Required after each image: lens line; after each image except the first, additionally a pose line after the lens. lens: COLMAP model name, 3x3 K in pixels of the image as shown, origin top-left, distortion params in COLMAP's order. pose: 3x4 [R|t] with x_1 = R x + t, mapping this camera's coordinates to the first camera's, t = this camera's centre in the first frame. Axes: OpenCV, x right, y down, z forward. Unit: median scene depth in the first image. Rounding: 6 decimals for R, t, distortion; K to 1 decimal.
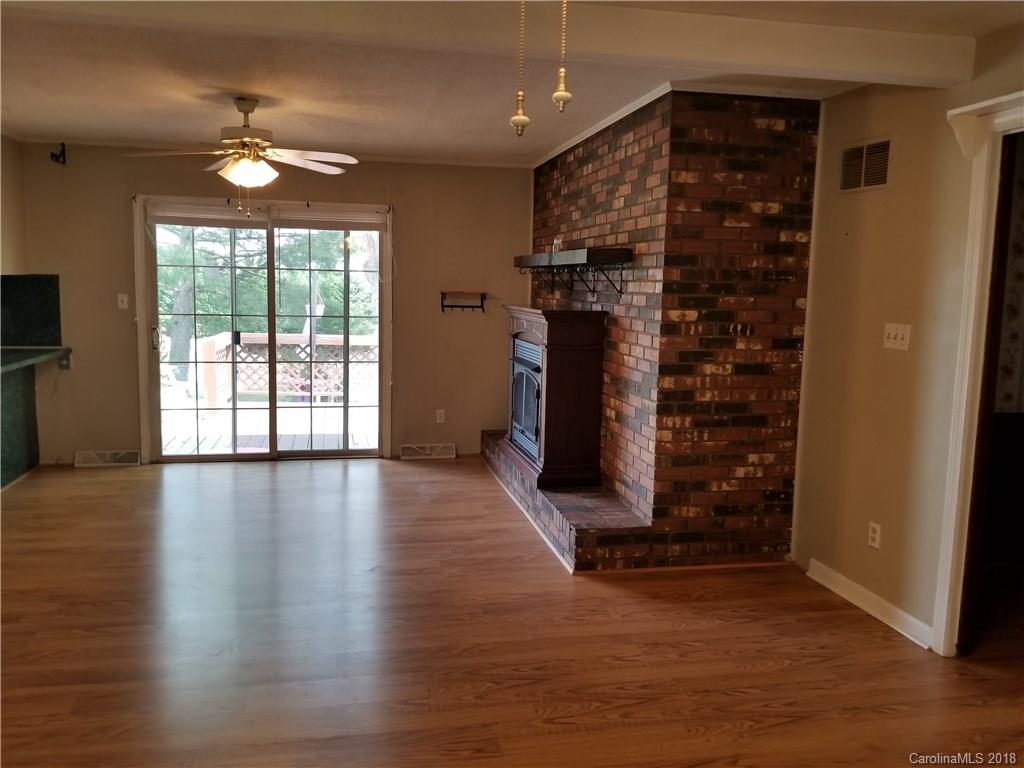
lens RADIAL K [[802.0, 0, 493.0], [0, 802.0, 377.2], [0, 0, 1]] dist [0.078417, -0.142587]
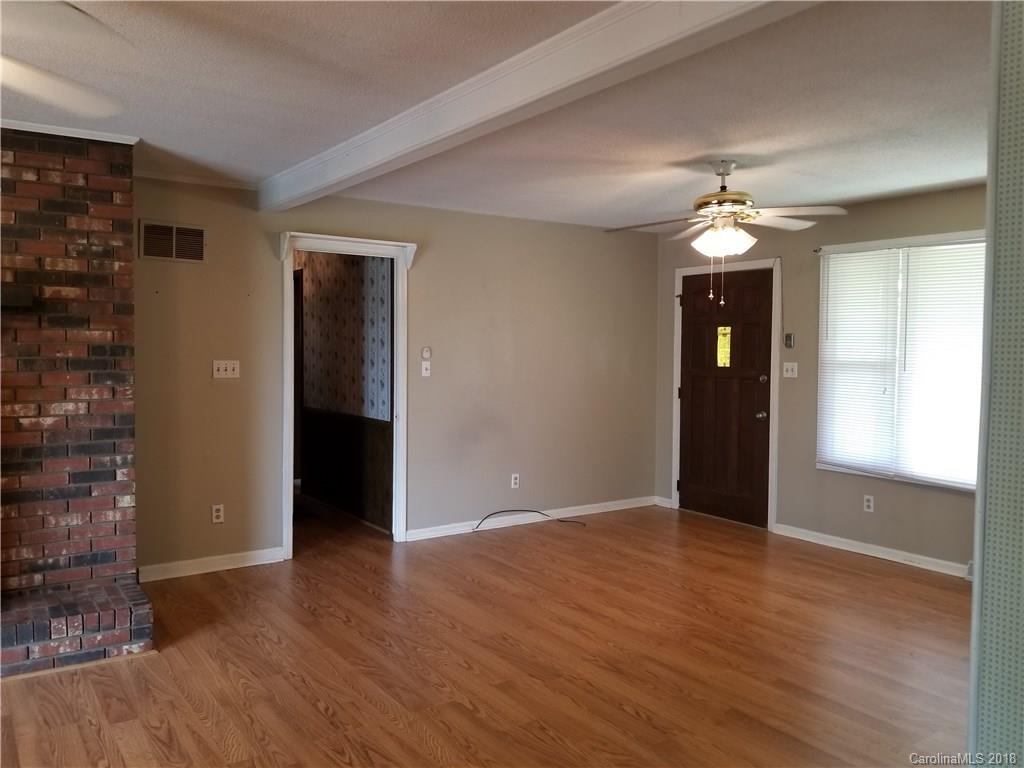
lens RADIAL K [[802.0, 0, 493.0], [0, 802.0, 377.2], [0, 0, 1]] dist [0.078417, -0.142587]
pose [[-0.387364, -0.062975, 0.919774, -0.940369], [0.093584, 0.989825, 0.107185, -0.135719], [-0.917165, 0.127596, -0.377529, 1.036040]]
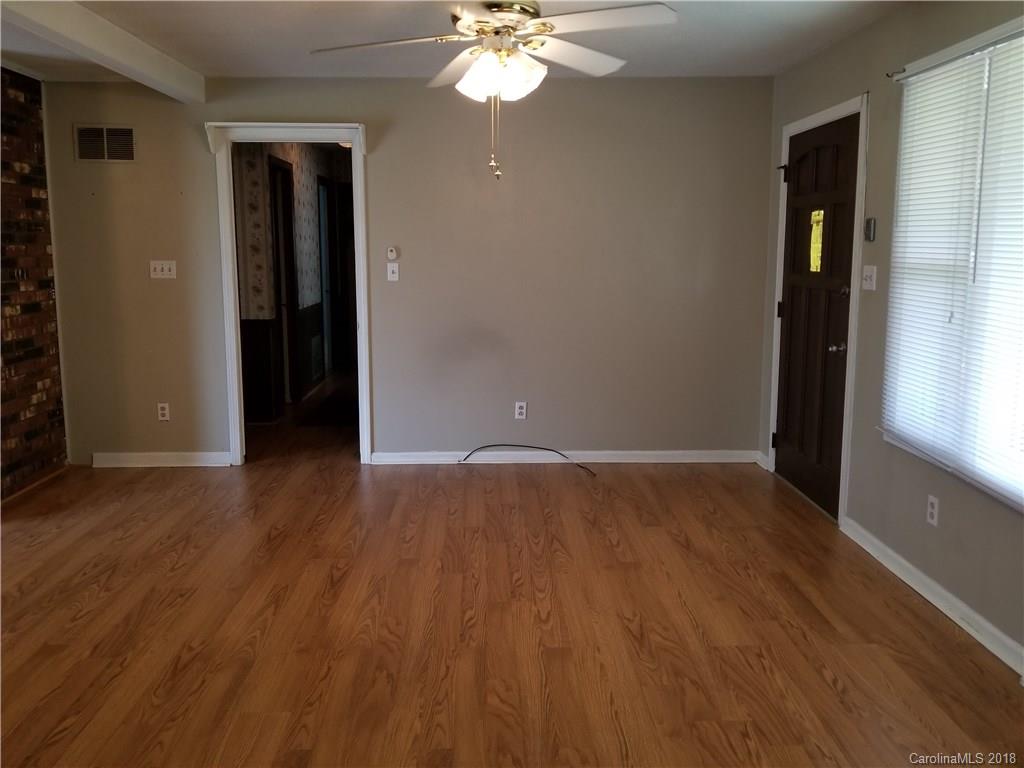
lens RADIAL K [[801.5, 0, 489.2], [0, 801.5, 354.0], [0, 0, 1]] dist [0.082663, -0.131789]
pose [[0.187800, -0.153401, 0.970154, -0.755615], [0.123389, 0.983588, 0.131639, -0.019093], [-0.974426, 0.094985, 0.203646, 0.148188]]
